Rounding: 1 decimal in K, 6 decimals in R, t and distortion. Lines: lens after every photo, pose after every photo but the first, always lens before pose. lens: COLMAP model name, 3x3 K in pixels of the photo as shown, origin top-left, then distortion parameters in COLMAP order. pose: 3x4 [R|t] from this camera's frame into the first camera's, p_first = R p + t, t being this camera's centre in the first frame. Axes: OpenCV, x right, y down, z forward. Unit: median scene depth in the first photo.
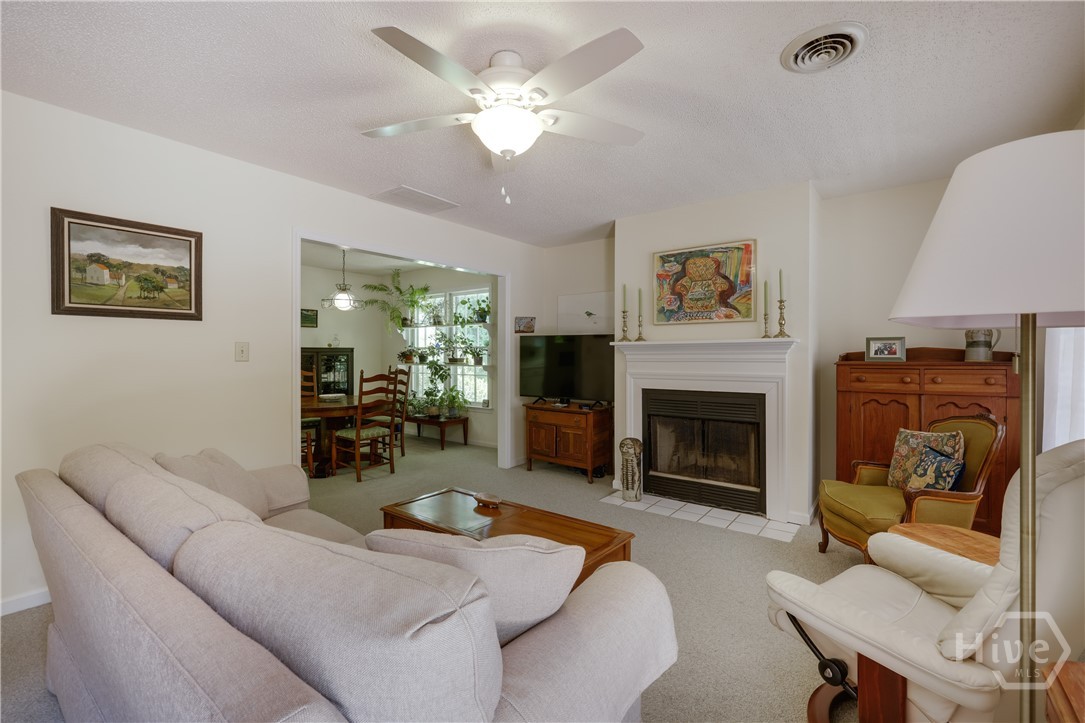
lens RADIAL K [[479.1, 0, 543.5], [0, 479.1, 358.9], [0, 0, 1]] dist [0.004180, 0.000484]
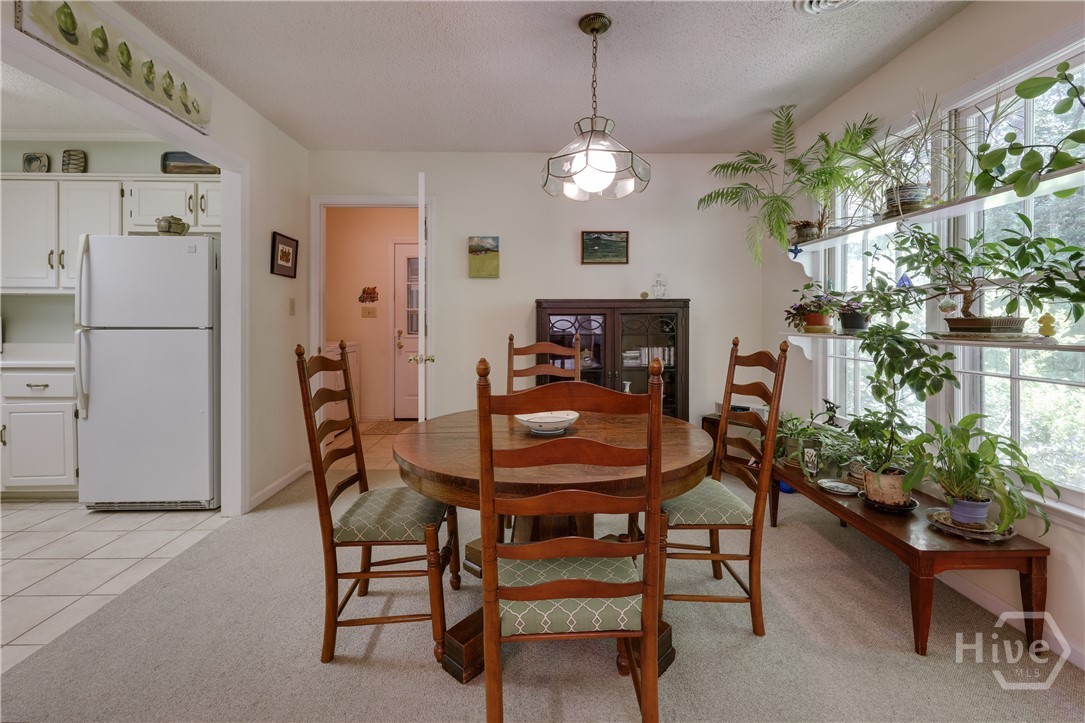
lens RADIAL K [[479.1, 0, 531.6], [0, 479.1, 321.8], [0, 0, 1]] dist [0.004180, 0.000484]
pose [[0.625685, 0.000554, -0.780076, -0.126816], [-0.006267, 0.999971, -0.004316, 0.003518], [0.780051, 0.007590, 0.625670, 0.612203]]
